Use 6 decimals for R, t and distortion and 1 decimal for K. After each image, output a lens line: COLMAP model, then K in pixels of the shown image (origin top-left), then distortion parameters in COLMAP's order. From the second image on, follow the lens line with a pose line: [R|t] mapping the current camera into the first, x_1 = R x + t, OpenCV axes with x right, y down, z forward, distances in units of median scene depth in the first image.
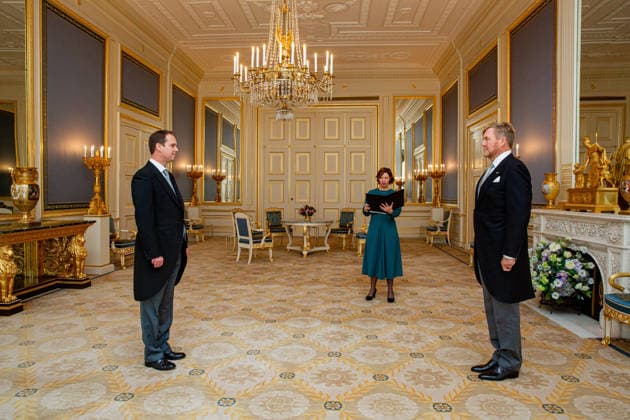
lens RADIAL K [[426.2, 0, 315.0], [0, 426.2, 210.0], [0, 0, 1]] dist [-0.101902, 0.079961]
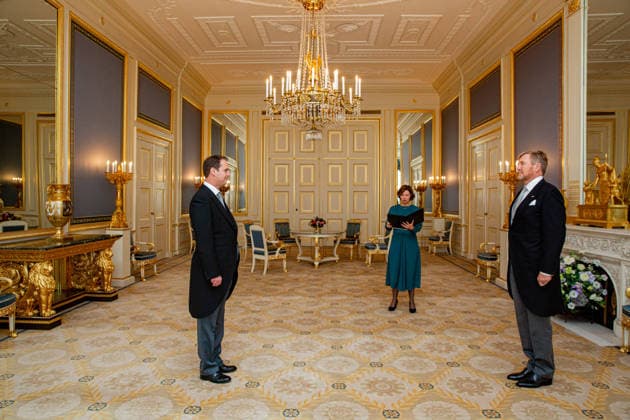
lens RADIAL K [[419.8, 0, 315.0], [0, 419.8, 210.0], [0, 0, 1]] dist [-0.099590, 0.075378]
pose [[0.999644, -0.001517, 0.026645, -0.097738], [0.001940, 0.999872, -0.015858, -0.022941], [-0.026618, 0.015904, 0.999519, -0.033692]]
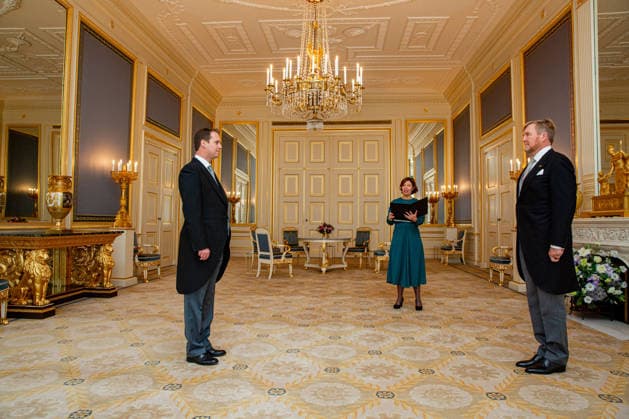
lens RADIAL K [[420.9, 0, 315.1], [0, 420.9, 210.8], [0, 0, 1]] dist [-0.100594, 0.077477]
pose [[0.999947, 0.001658, -0.010172, -0.061605], [-0.002354, 0.997628, -0.068801, 0.054942], [0.010034, 0.068821, 0.997579, -0.003081]]
